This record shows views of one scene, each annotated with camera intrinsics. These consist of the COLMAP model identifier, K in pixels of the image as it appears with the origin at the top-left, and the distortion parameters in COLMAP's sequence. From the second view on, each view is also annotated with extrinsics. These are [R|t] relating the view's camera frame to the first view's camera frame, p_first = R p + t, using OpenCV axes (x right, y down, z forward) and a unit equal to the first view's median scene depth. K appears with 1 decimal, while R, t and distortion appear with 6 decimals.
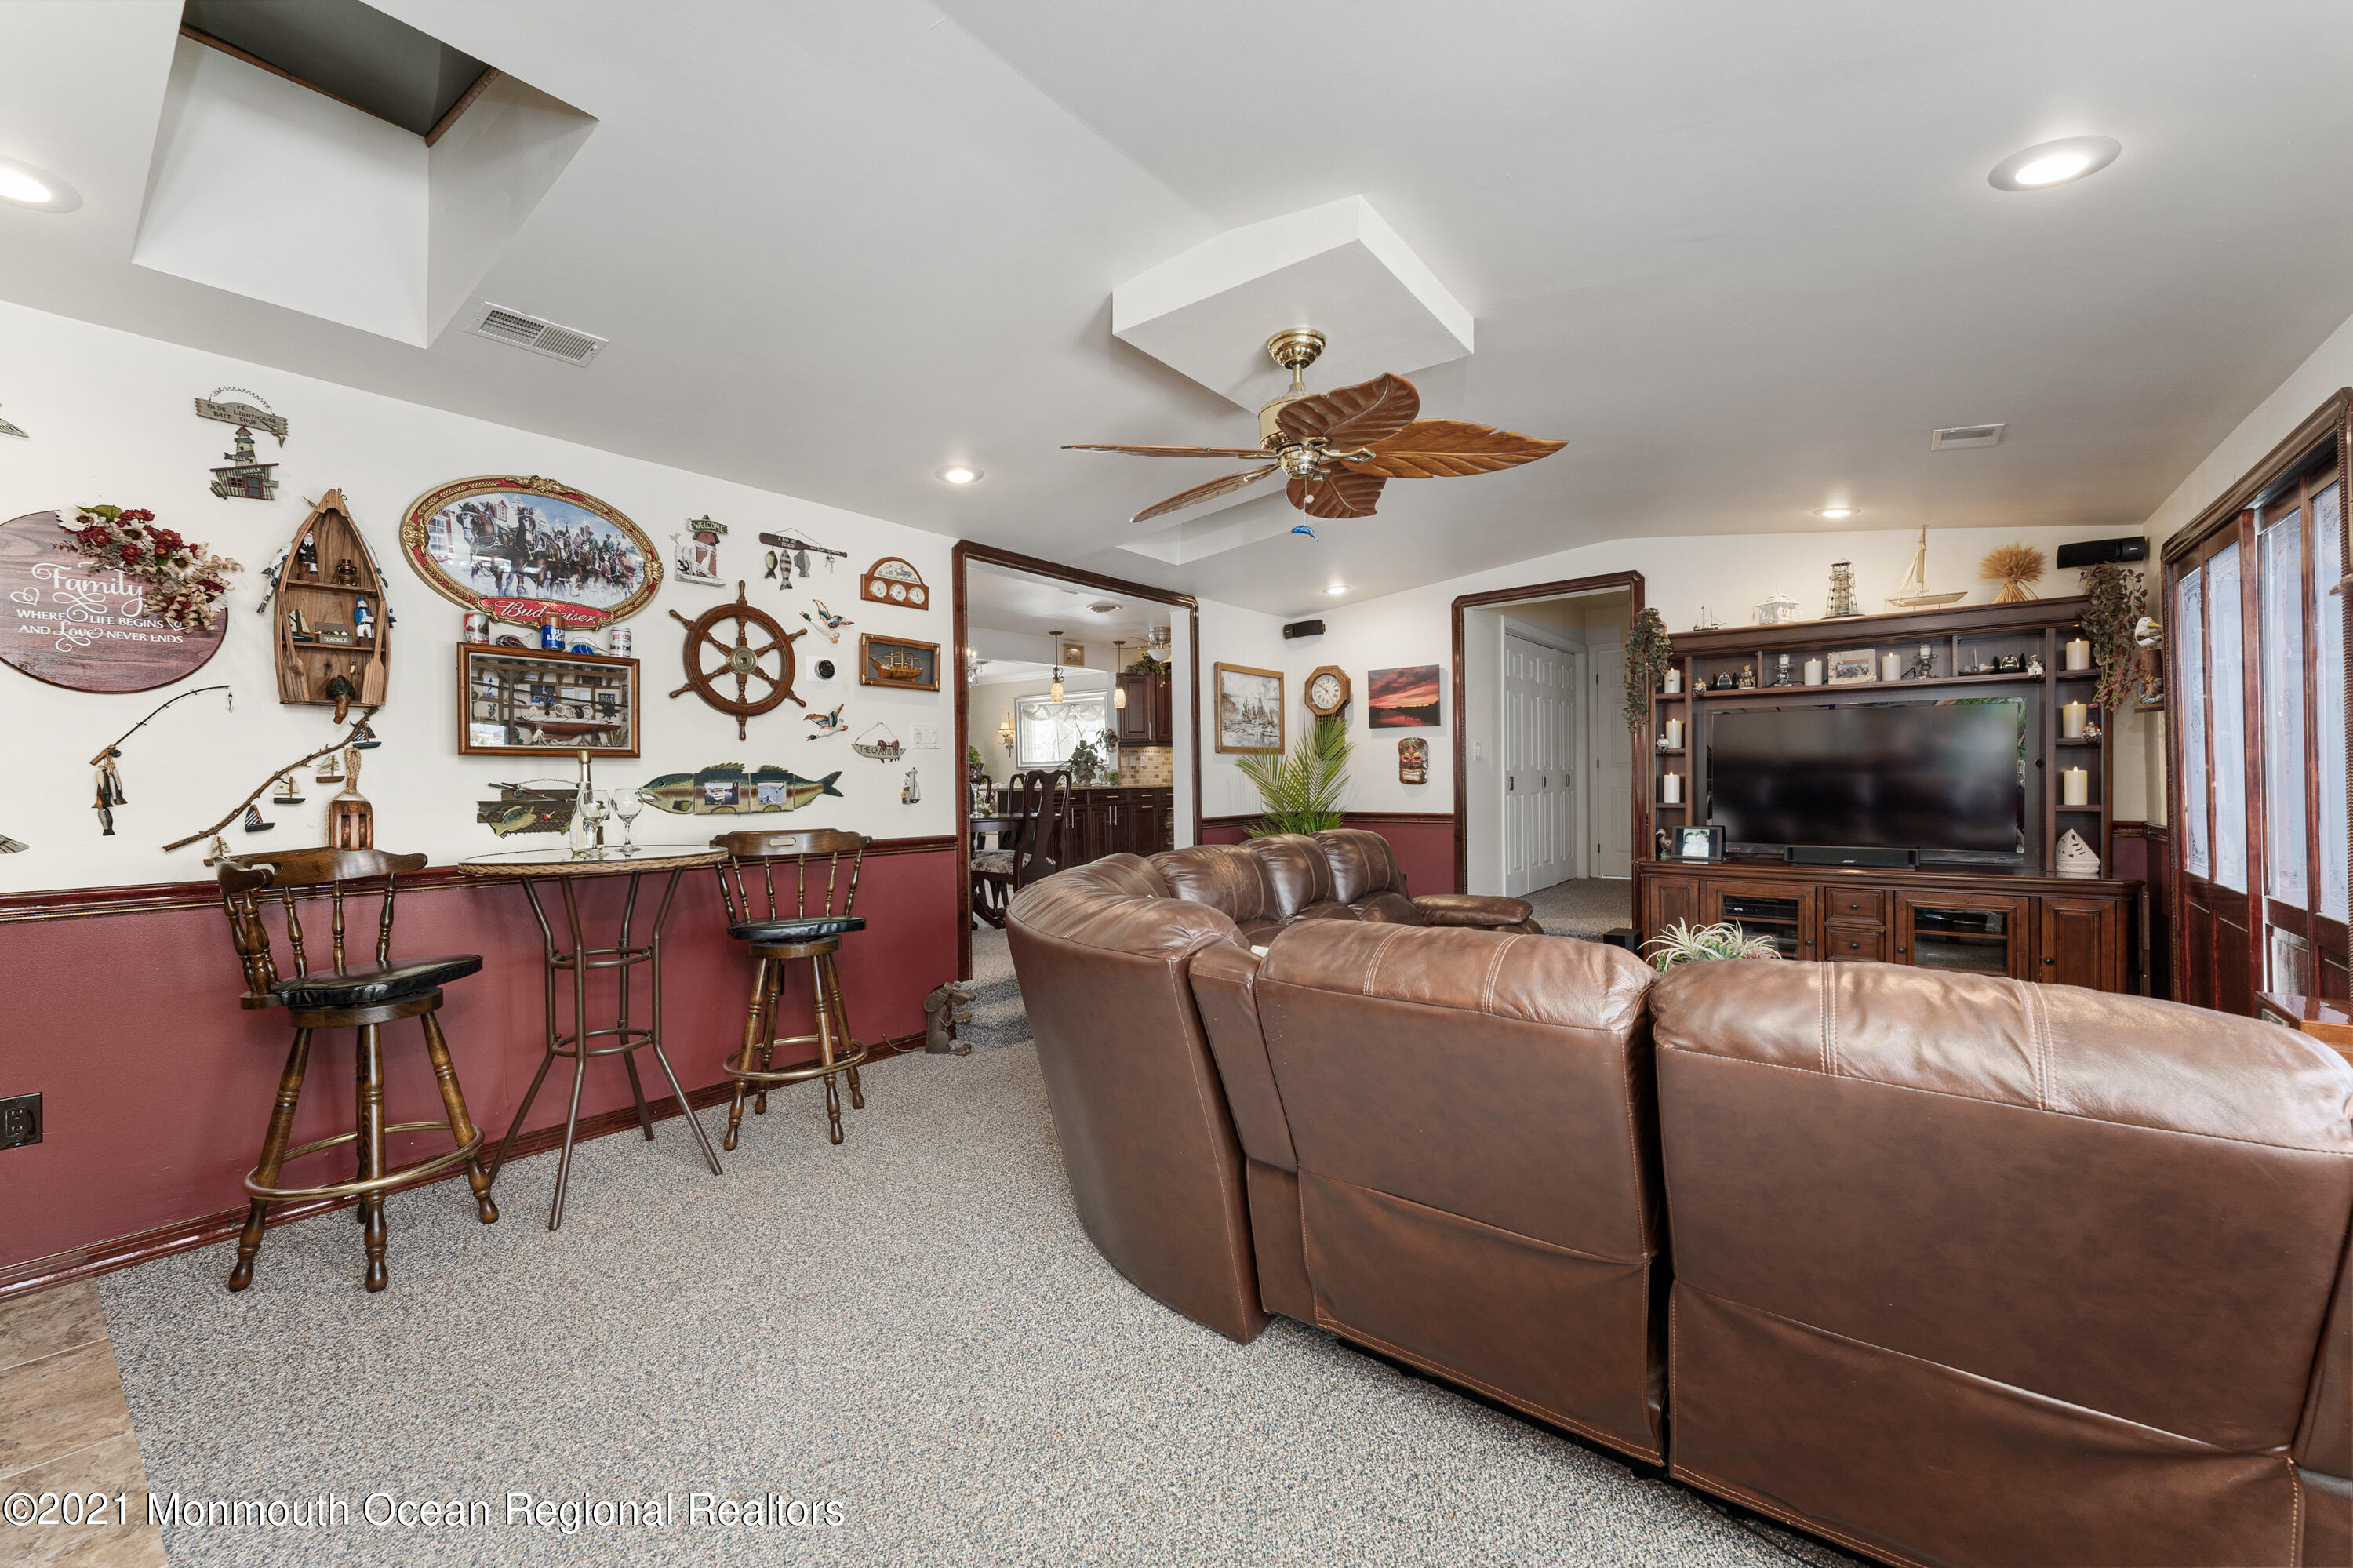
lens RADIAL K [[944.9, 0, 1185.0], [0, 944.9, 792.2], [0, 0, 1]] dist [0.001345, -0.000004]
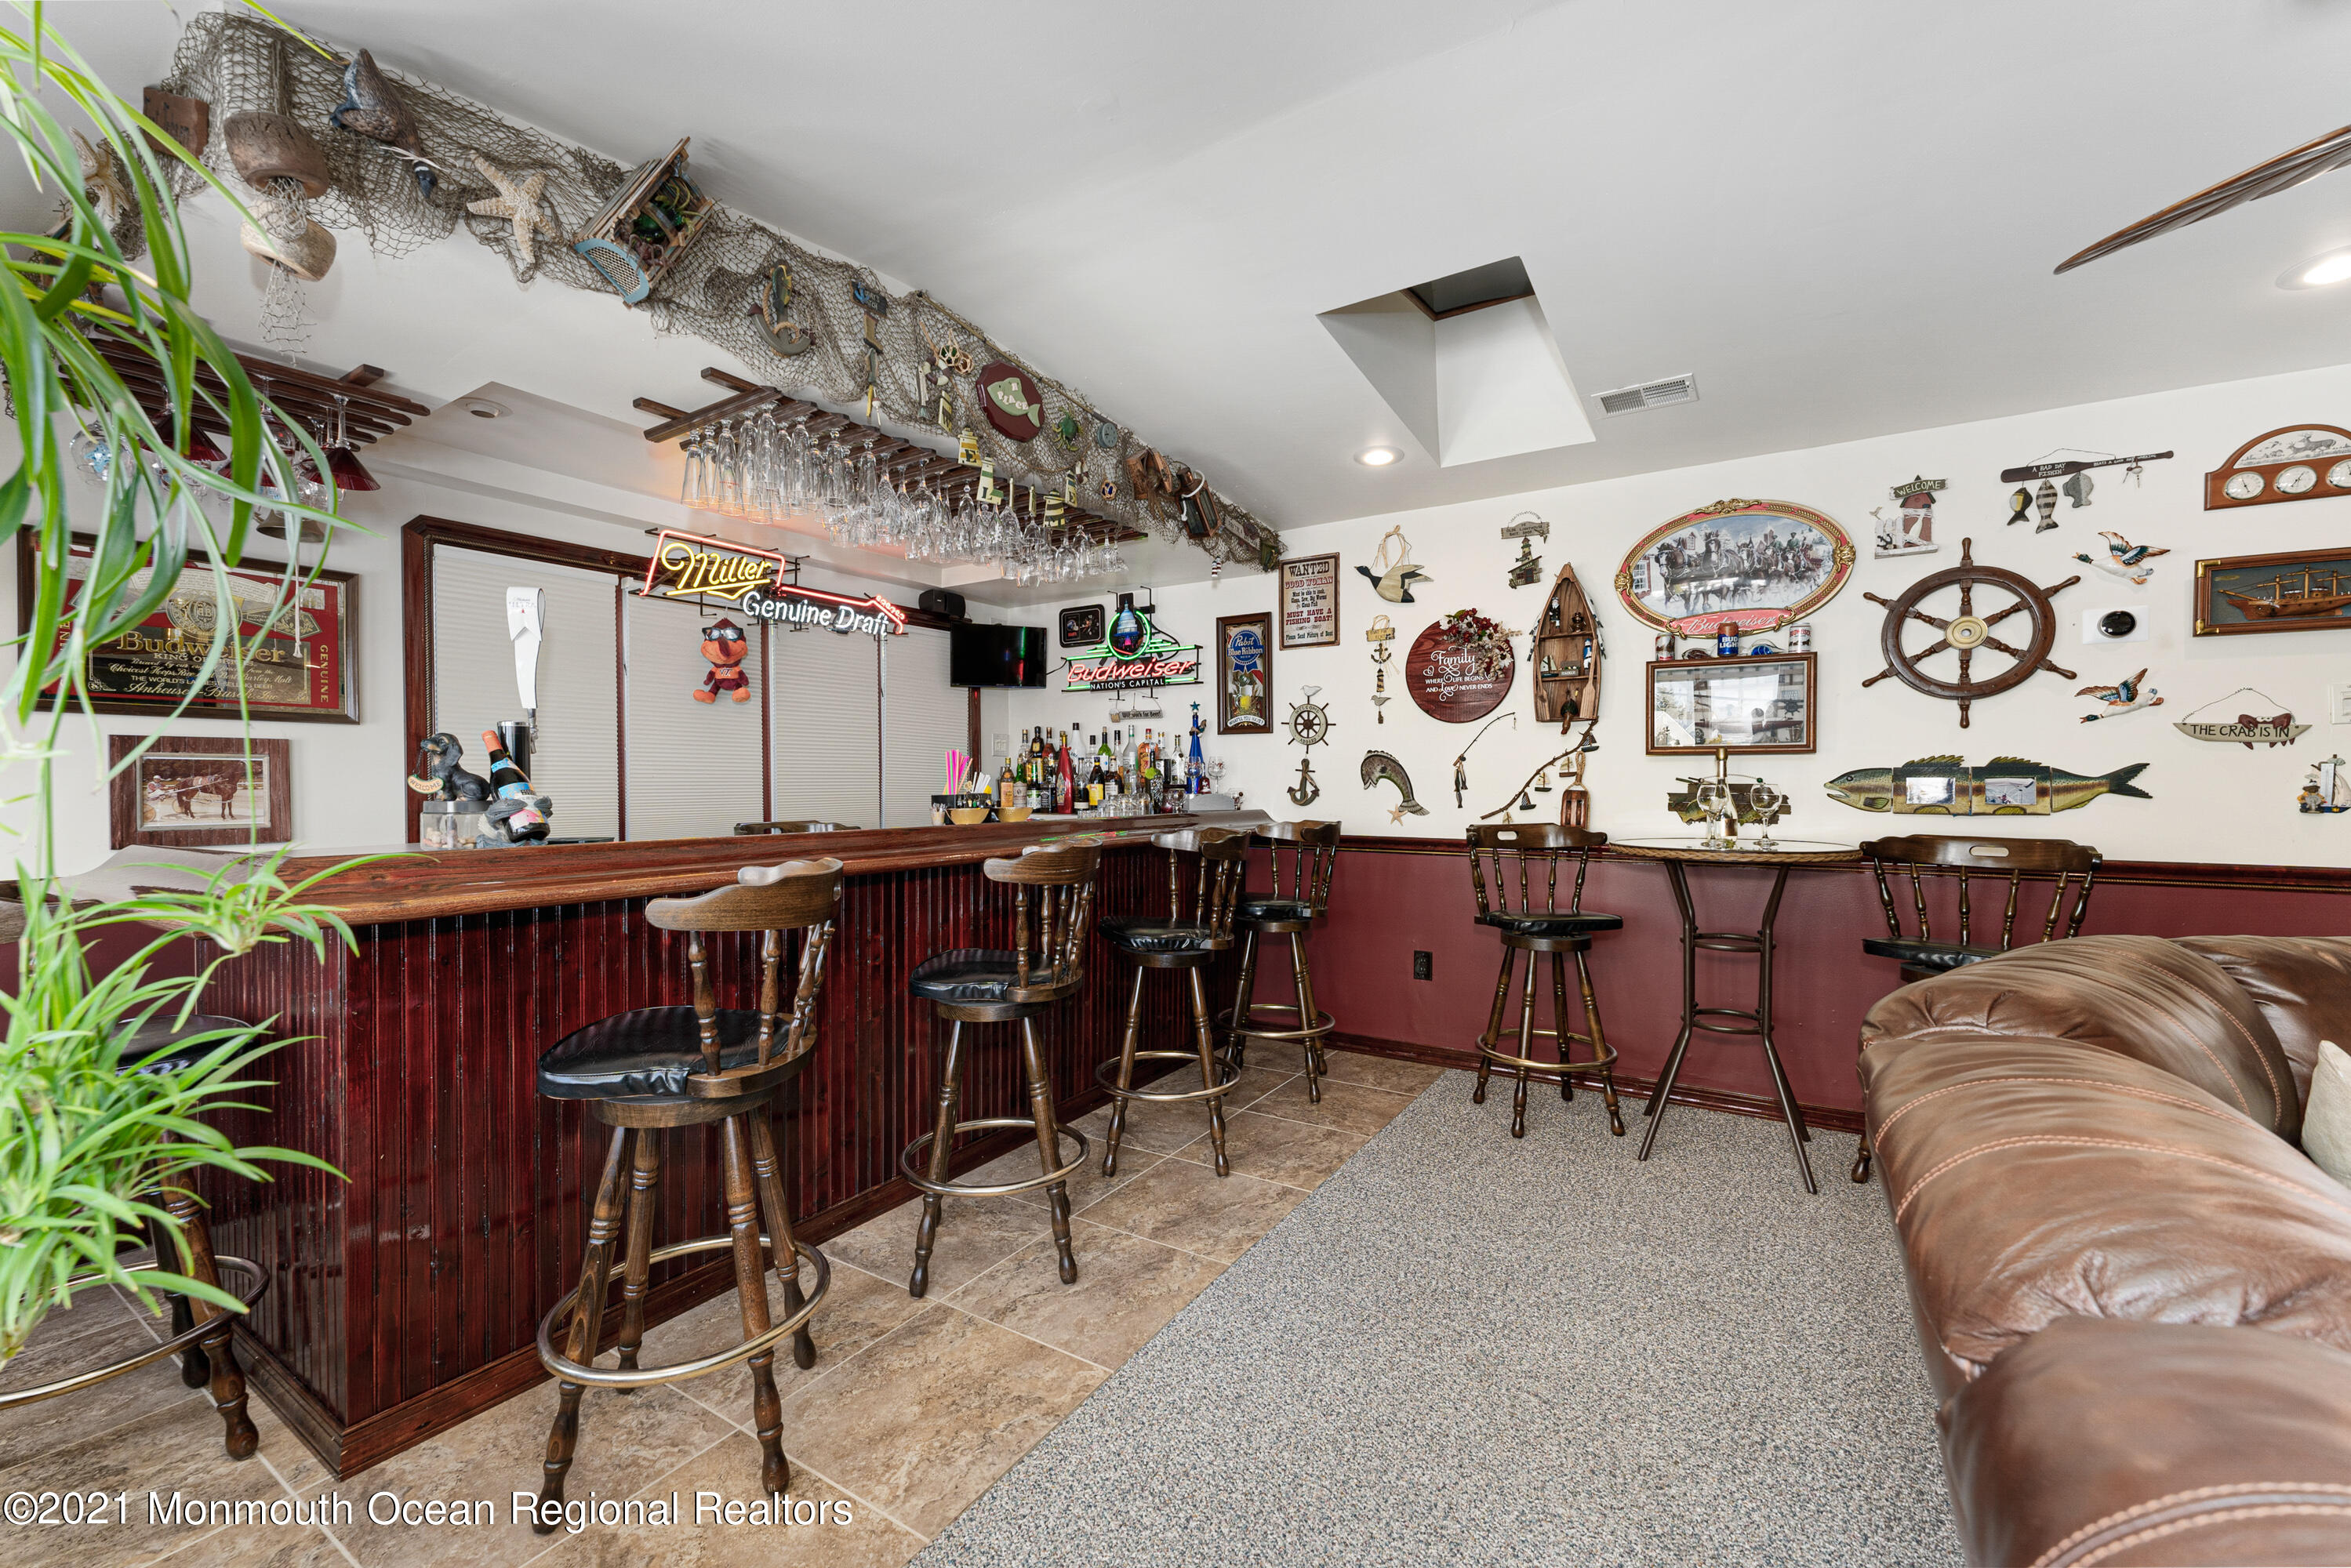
lens RADIAL K [[943.9, 0, 1159.8], [0, 943.9, 792.6], [0, 0, 1]] dist [0.001345, -0.000004]
pose [[0.087276, 0.019484, -0.995994, 0.319814], [-0.012503, 0.999751, 0.018462, -0.003910], [0.996106, 0.010842, 0.087498, 0.221451]]
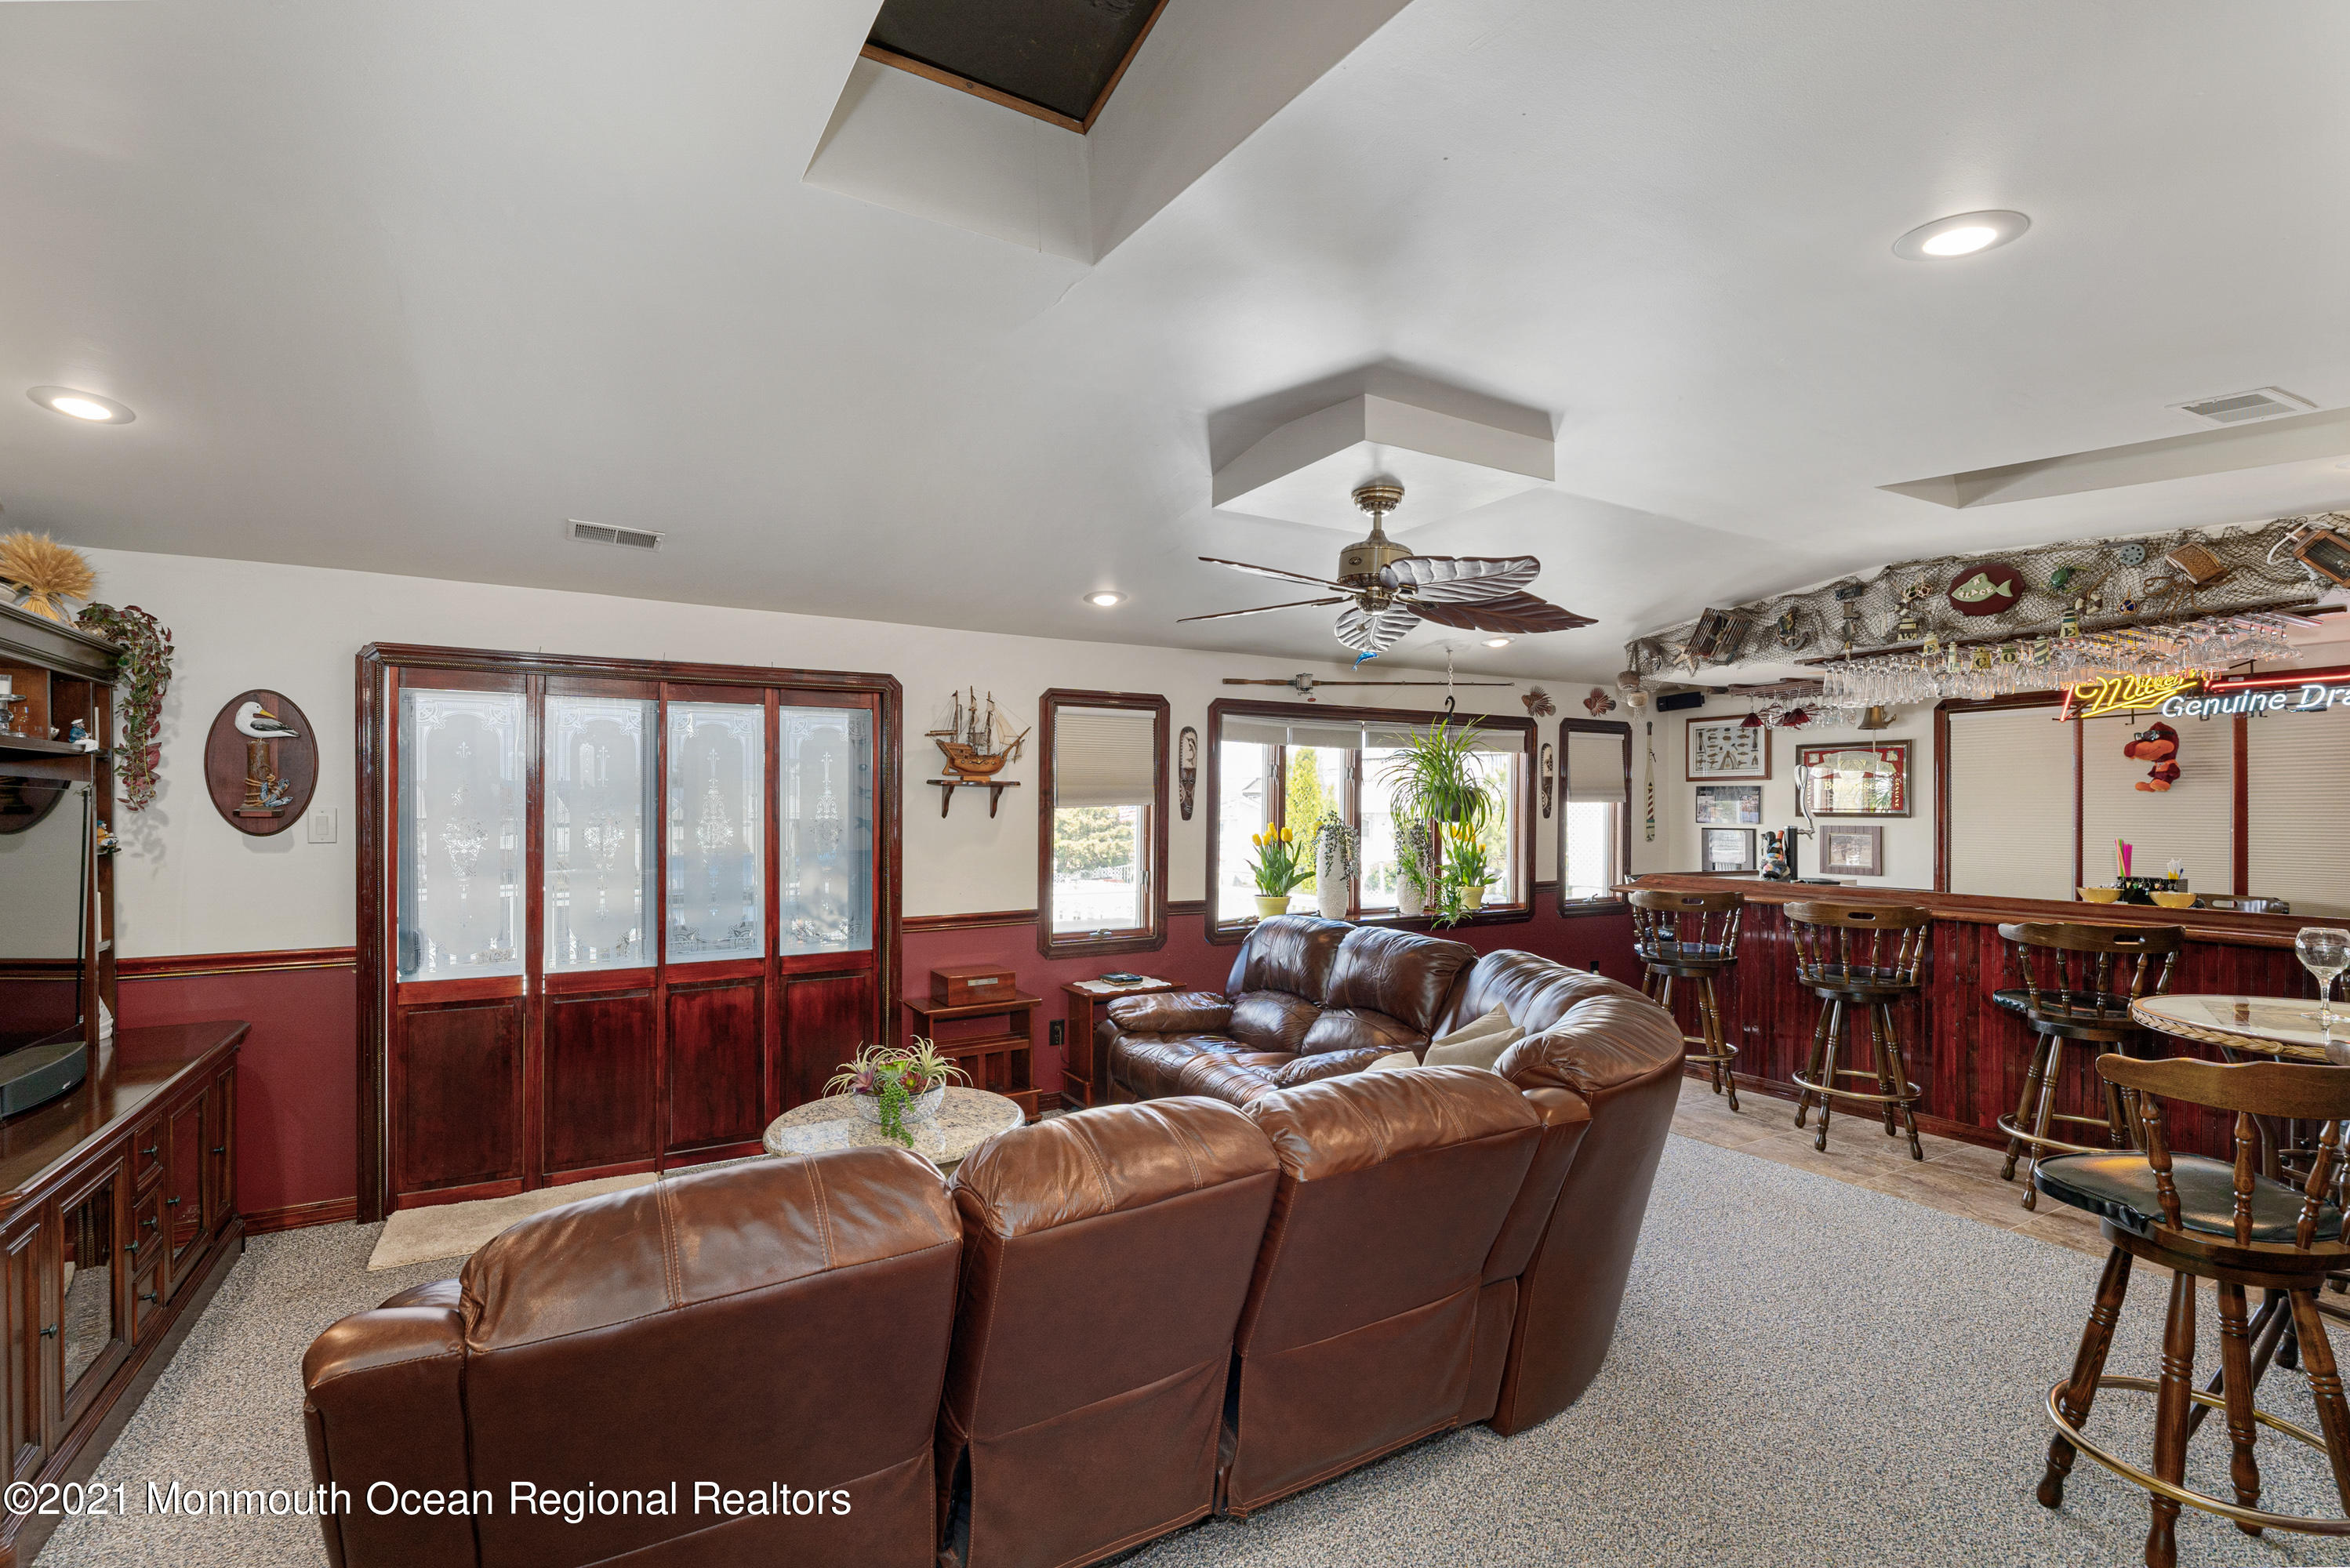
lens RADIAL K [[1043.5, 0, 1169.4], [0, 1043.5, 800.8], [0, 0, 1]] dist [0.000201, 0.000245]
pose [[-0.923892, 0.011225, 0.382489, -0.083395], [0.014392, 0.999882, 0.005421, -0.094062], [-0.382383, 0.010513, -0.923944, 1.667364]]
